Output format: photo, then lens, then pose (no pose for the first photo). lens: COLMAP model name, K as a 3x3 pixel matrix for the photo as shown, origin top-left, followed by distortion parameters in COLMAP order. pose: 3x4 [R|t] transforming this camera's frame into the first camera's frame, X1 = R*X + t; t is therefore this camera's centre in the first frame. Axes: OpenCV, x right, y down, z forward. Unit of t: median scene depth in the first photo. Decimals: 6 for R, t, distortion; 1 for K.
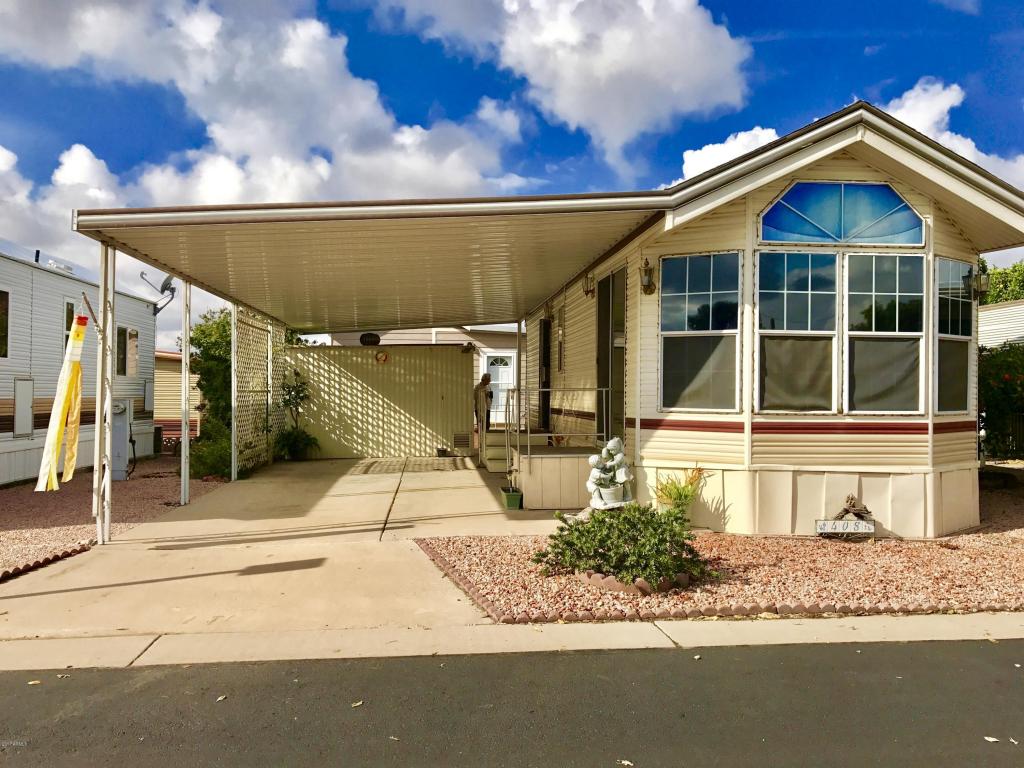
lens RADIAL K [[841.7, 0, 517.9], [0, 841.7, 383.2], [0, 0, 1]] dist [0.029574, -0.035880]
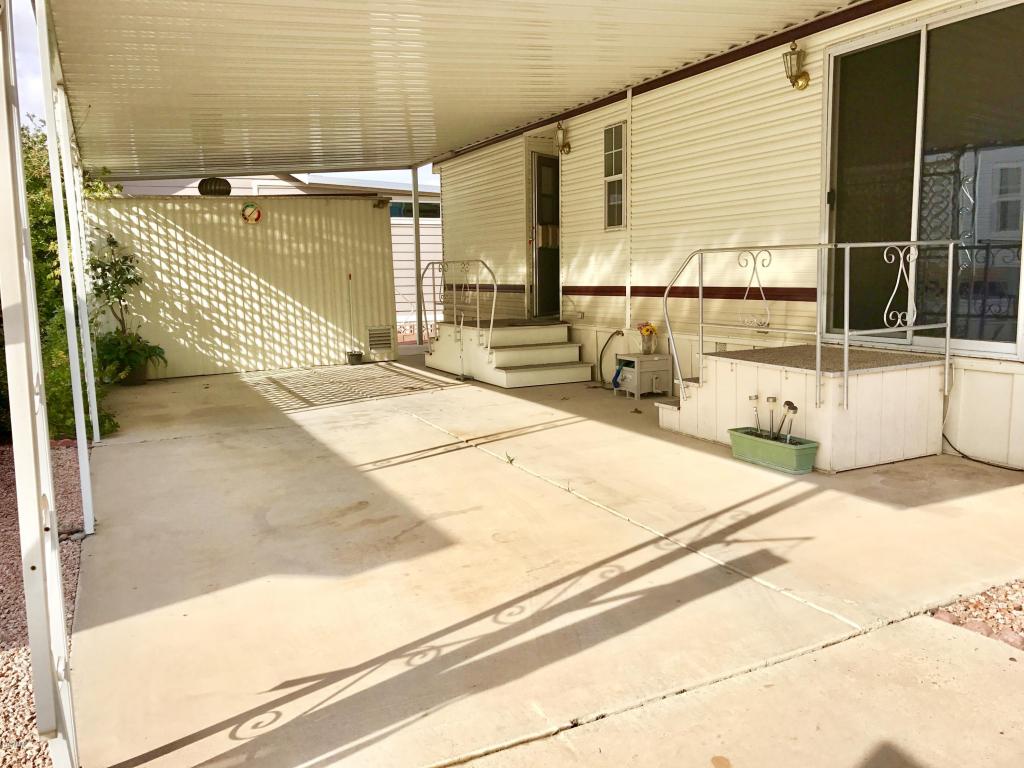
lens RADIAL K [[841.7, 0, 494.2], [0, 841.7, 381.2], [0, 0, 1]] dist [0.029574, -0.035880]
pose [[0.951167, -0.063897, 0.301992, -0.189359], [0.021159, 0.989536, 0.142726, 0.006853], [-0.307952, -0.129366, 0.942566, 0.327292]]
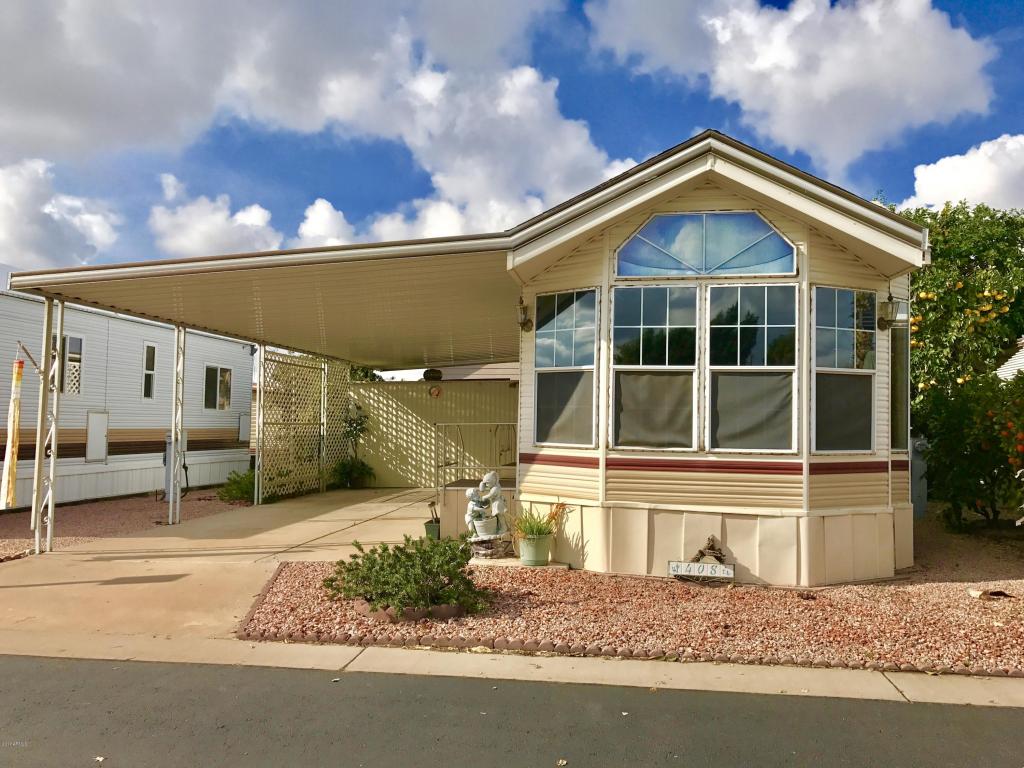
lens RADIAL K [[841.7, 0, 516.6], [0, 841.7, 386.3], [0, 0, 1]] dist [0.029574, -0.035880]
pose [[0.968566, -0.004824, -0.248710, 0.200439], [-0.003934, 0.999390, -0.034704, -0.001815], [0.248725, 0.034592, 0.967956, 0.006483]]
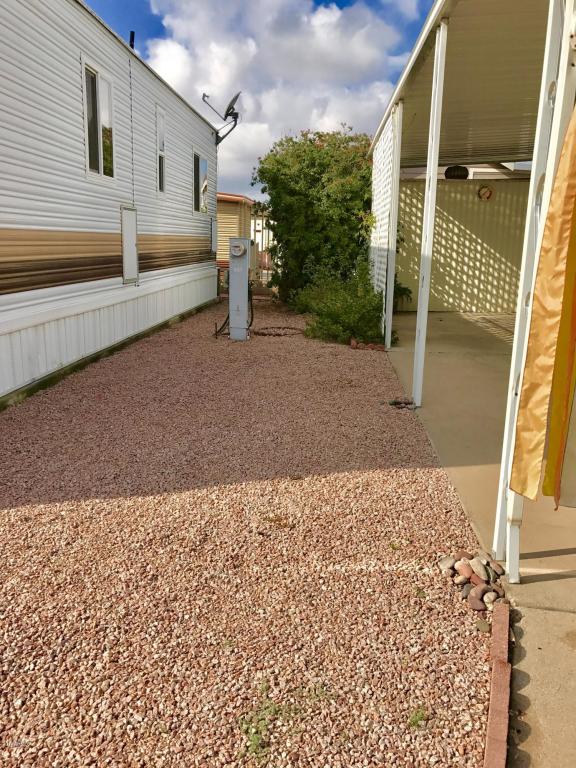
lens RADIAL K [[631.3, 0, 288.3], [0, 631.3, 385.4], [0, 0, 1]] dist [0.029574, -0.035880]
pose [[0.987131, 0.055180, -0.150092, -0.252402], [-0.018641, 0.971887, 0.234709, 0.010725], [0.158824, -0.228891, 0.960408, 0.314067]]
